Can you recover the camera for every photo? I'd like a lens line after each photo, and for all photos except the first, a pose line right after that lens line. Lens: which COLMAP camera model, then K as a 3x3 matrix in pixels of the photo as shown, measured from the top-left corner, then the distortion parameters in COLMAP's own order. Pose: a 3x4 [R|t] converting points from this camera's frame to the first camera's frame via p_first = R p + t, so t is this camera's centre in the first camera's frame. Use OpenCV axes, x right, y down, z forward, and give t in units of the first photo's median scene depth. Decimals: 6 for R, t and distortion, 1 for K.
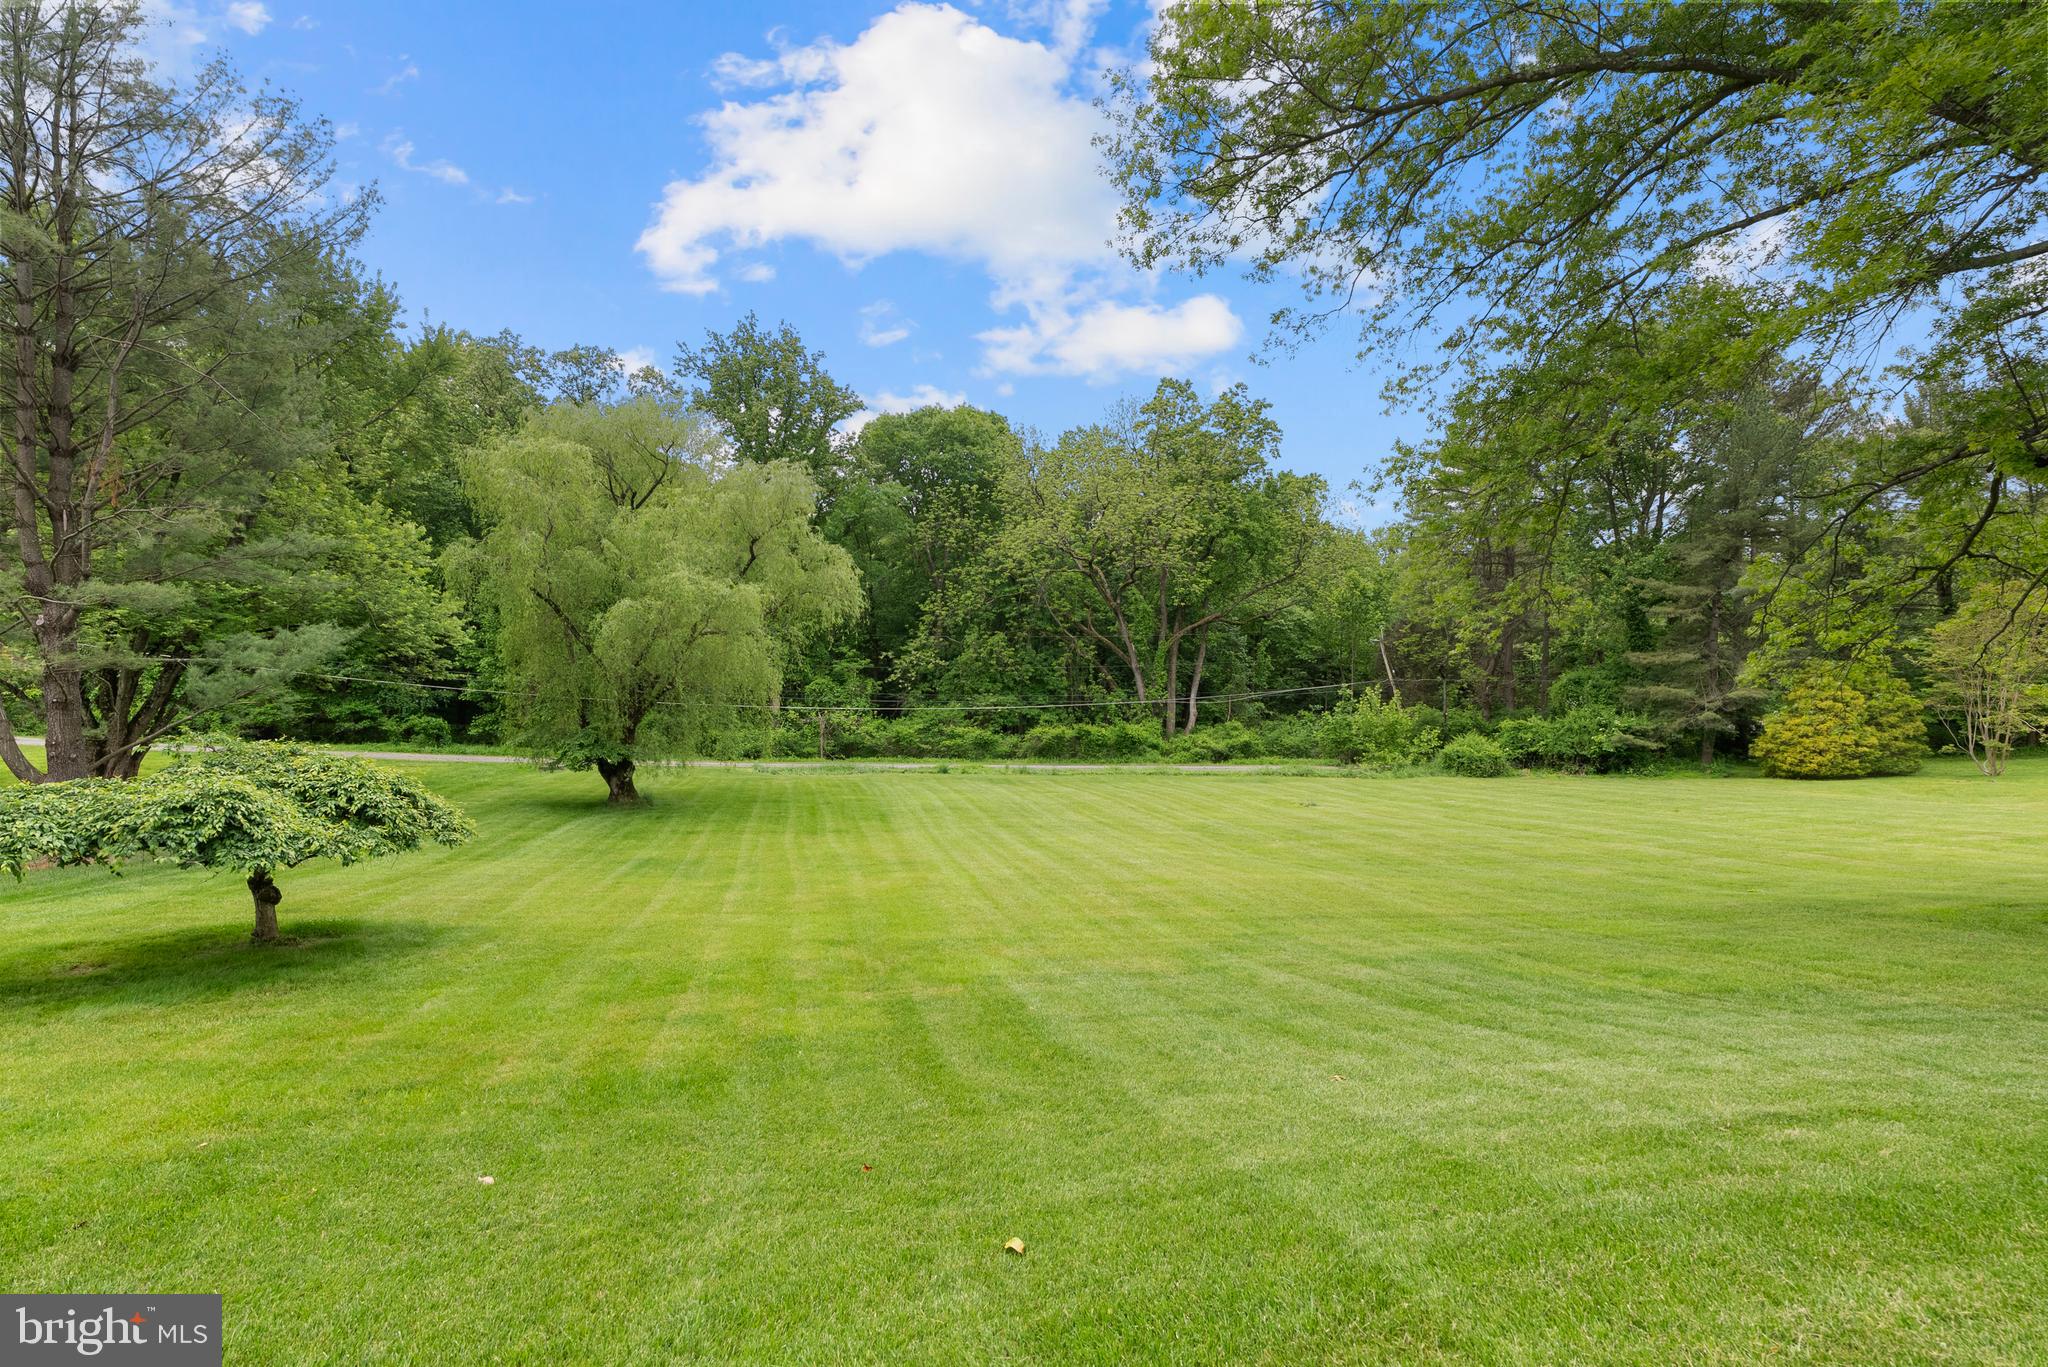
lens RADIAL K [[919.4, 0, 1037.3], [0, 919.4, 675.2], [0, 0, 1]] dist [0.013326, 0.000077]
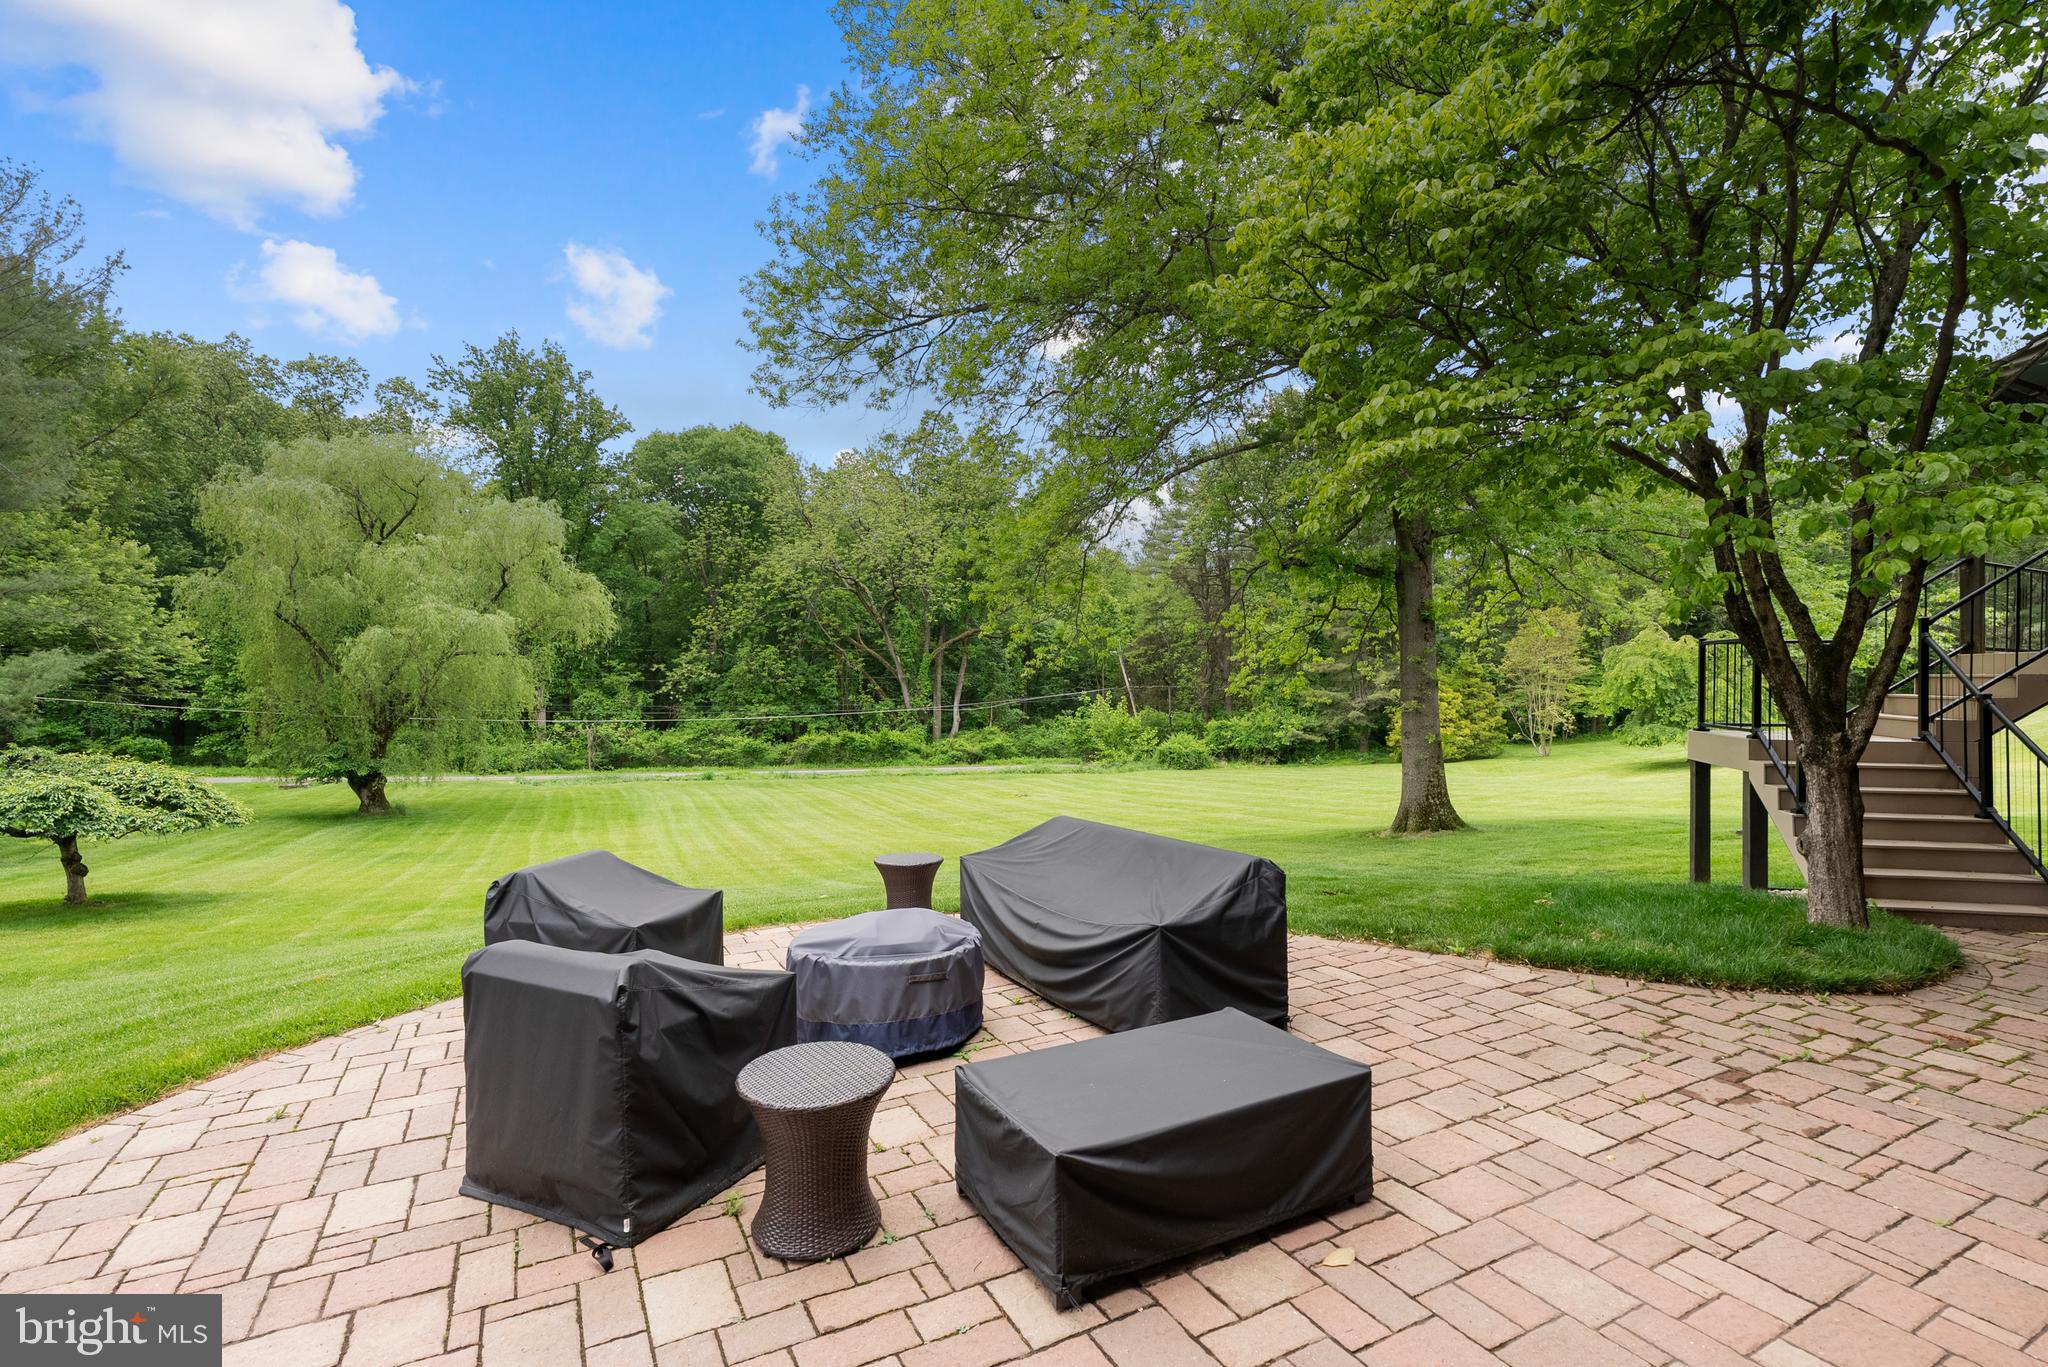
lens RADIAL K [[919.4, 0, 1013.6], [0, 919.4, 674.5], [0, 0, 1]] dist [0.013326, 0.000077]
pose [[0.982978, -0.008684, 0.183519, 0.047497], [0.010284, 0.999917, -0.007772, -0.003469], [-0.183437, 0.009527, 0.982985, -0.107668]]
